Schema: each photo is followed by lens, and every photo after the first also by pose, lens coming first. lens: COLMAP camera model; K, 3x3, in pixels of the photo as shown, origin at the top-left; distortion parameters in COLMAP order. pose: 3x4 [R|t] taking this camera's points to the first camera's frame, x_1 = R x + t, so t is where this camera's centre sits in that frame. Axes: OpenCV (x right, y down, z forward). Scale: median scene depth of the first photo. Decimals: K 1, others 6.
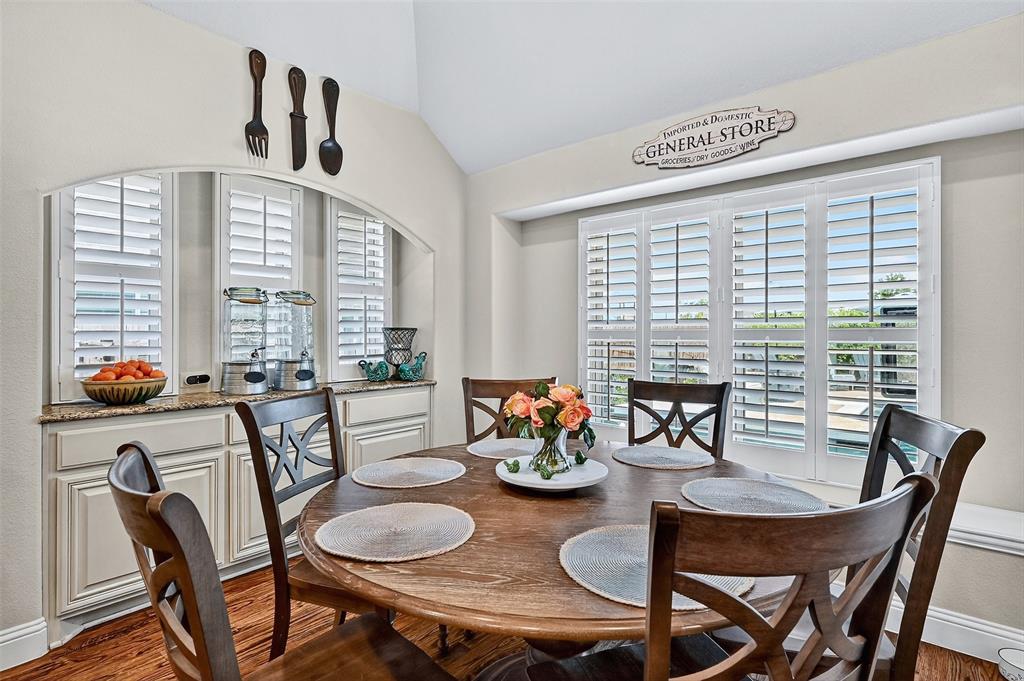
lens RADIAL K [[496.3, 0, 507.7], [0, 496.3, 334.1], [0, 0, 1]] dist [0.000539, 0.000373]
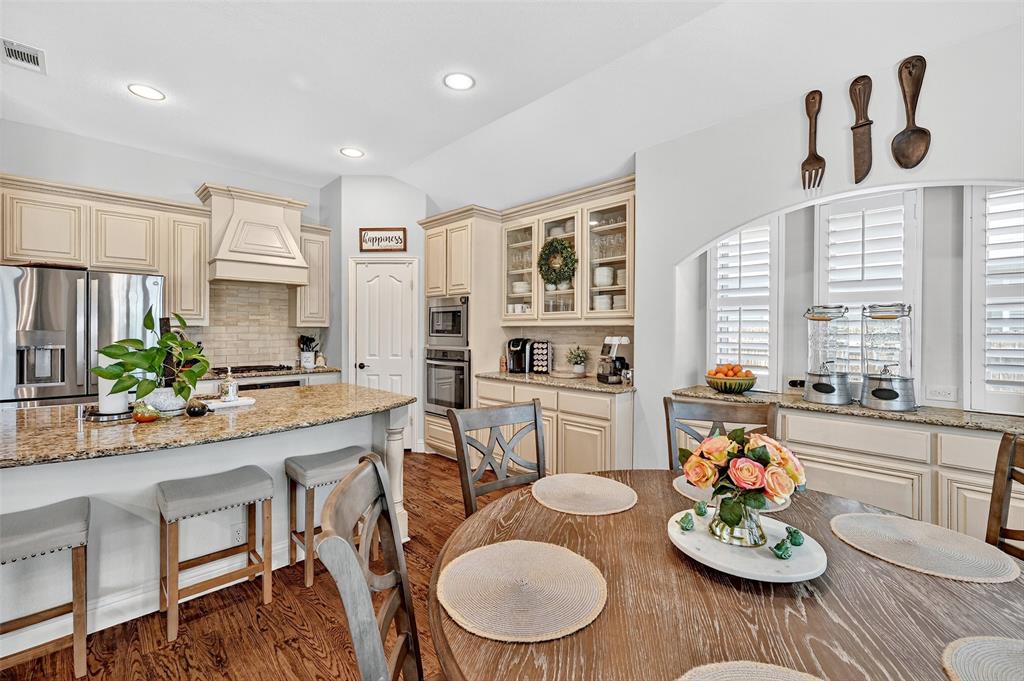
lens RADIAL K [[424.4, 0, 519.1], [0, 424.4, 331.9], [0, 0, 1]] dist [0.001775, 0.000176]
pose [[-0.059933, 0.004378, -0.998193, 0.469162], [-0.004969, 0.999977, 0.004684, -0.037694], [0.998190, 0.005241, -0.059910, 0.404095]]
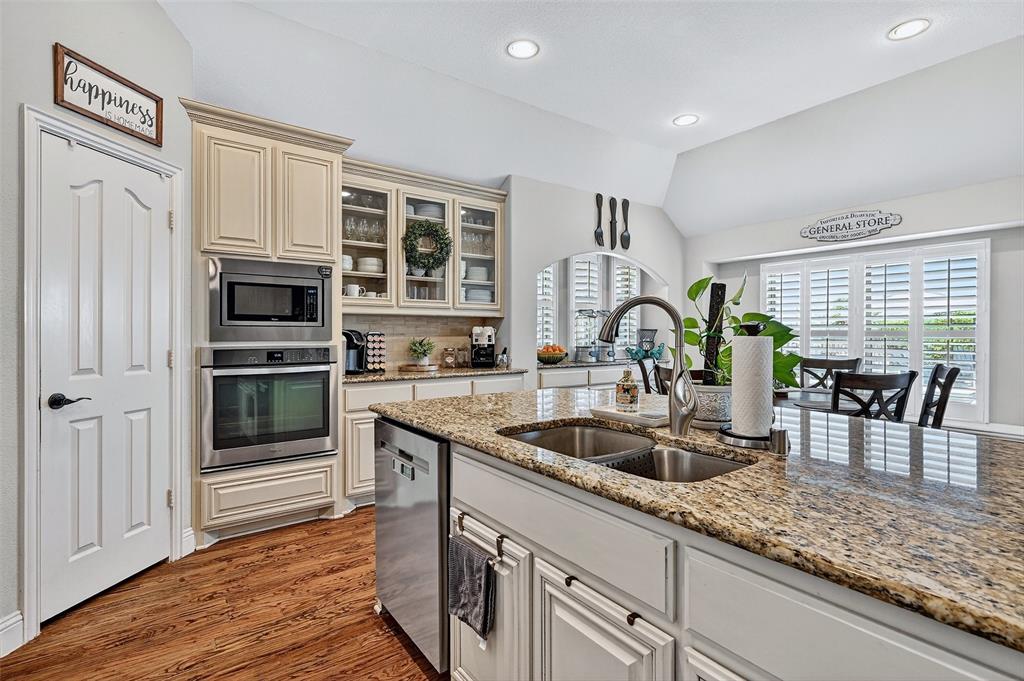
lens RADIAL K [[476.6, 0, 511.4], [0, 476.6, 333.1], [0, 0, 1]] dist [-0.001666, -0.000555]
pose [[0.973701, 0.003890, -0.227797, -0.401813], [-0.004133, 0.999991, -0.000591, 0.005035], [0.227793, 0.001517, 0.973708, -0.981917]]
